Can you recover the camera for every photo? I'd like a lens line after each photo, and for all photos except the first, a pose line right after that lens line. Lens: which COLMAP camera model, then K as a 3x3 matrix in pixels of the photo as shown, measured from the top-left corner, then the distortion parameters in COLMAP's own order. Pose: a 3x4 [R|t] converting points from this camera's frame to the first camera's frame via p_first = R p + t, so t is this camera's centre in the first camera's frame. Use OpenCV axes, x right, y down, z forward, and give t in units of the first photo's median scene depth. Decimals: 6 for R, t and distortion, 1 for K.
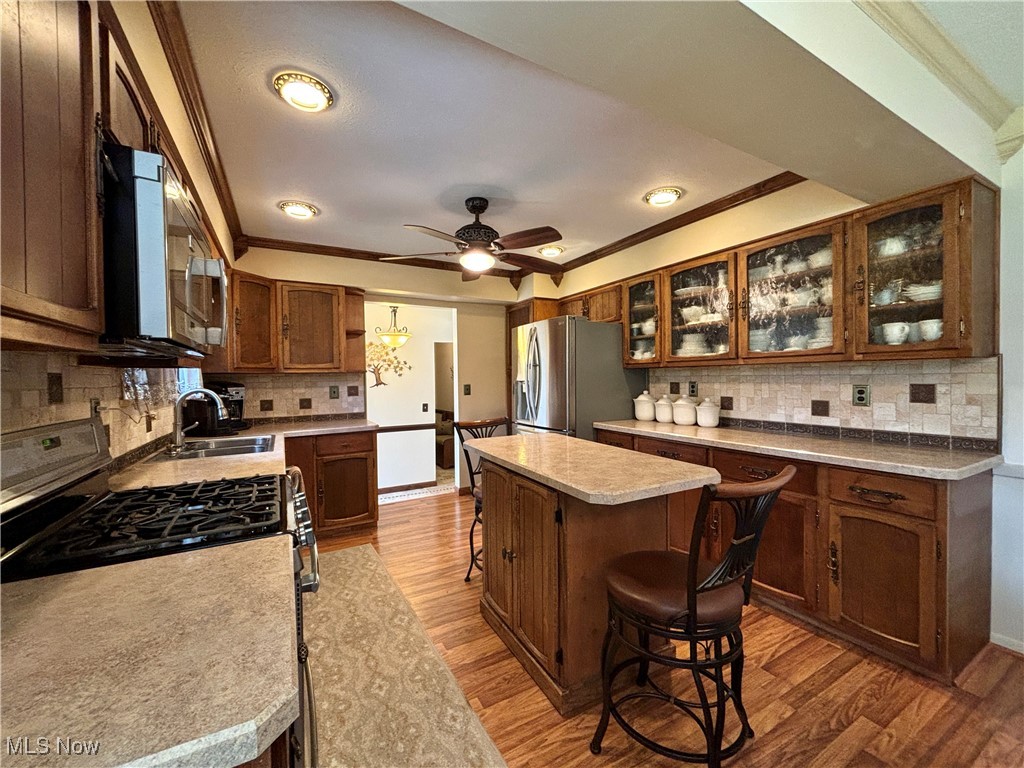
lens RADIAL K [[411.9, 0, 515.4], [0, 411.9, 379.5], [0, 0, 1]] dist [-0.004327, -0.000473]
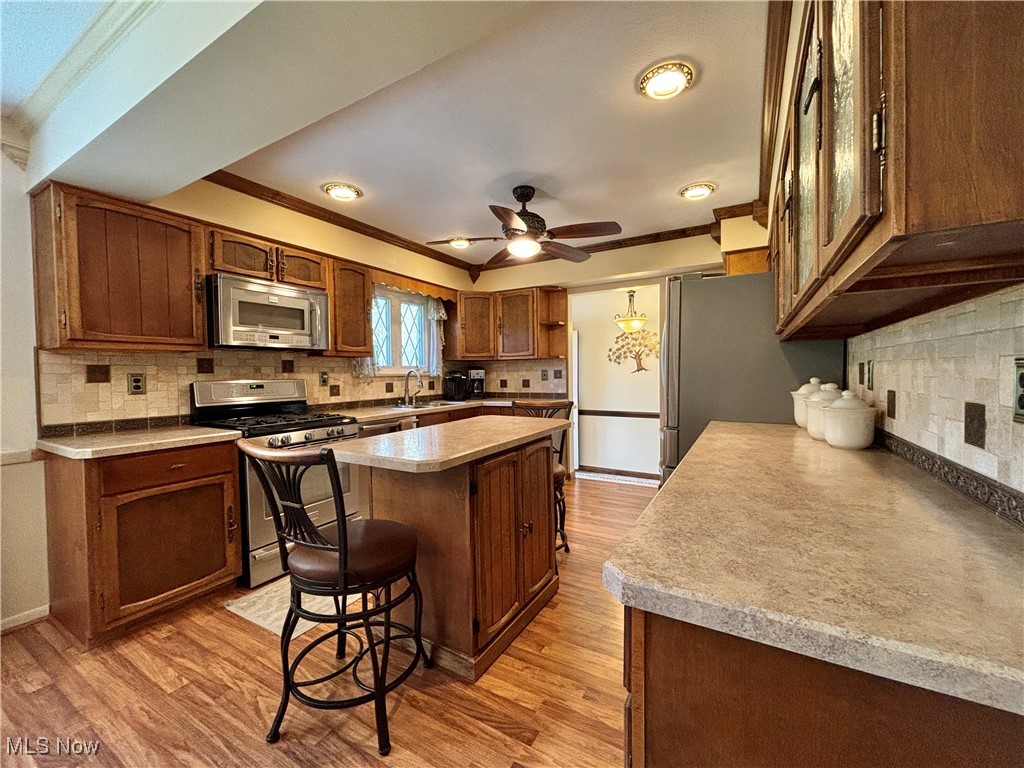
lens RADIAL K [[411.9, 0, 513.1], [0, 411.9, 383.0], [0, 0, 1]] dist [-0.004327, -0.000473]
pose [[0.511425, 0.028595, -0.858852, 0.568889], [0.001614, 0.999412, 0.034235, 0.013279], [0.859326, -0.018895, 0.511078, 0.310534]]
